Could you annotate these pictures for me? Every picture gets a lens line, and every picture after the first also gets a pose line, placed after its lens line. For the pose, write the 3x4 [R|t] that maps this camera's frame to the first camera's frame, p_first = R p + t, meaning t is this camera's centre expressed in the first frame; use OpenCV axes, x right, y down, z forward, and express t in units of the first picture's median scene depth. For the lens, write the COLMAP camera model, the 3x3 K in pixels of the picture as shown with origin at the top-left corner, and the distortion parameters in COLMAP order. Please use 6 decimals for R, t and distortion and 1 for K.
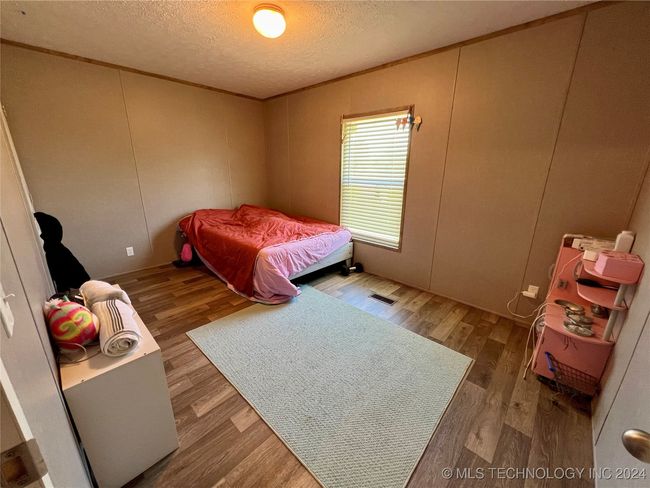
lens RADIAL K [[260.0, 0, 325.7], [0, 260.0, 243.1], [0, 0, 1]] dist [0.001643, -0.000449]
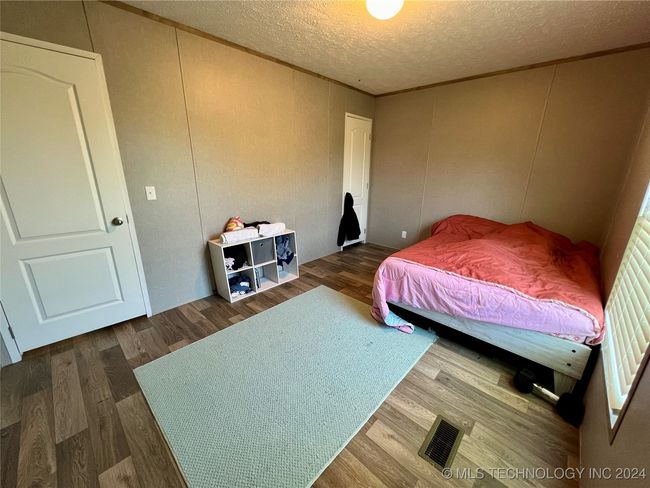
lens RADIAL K [[260.0, 0, 324.5], [0, 260.0, 242.8], [0, 0, 1]] dist [0.001643, -0.000449]
pose [[-0.007951, 0.272414, -0.962147, 0.599205], [-0.290133, 0.920160, 0.262923, -0.188248], [0.956953, 0.281241, 0.071720, 0.679695]]
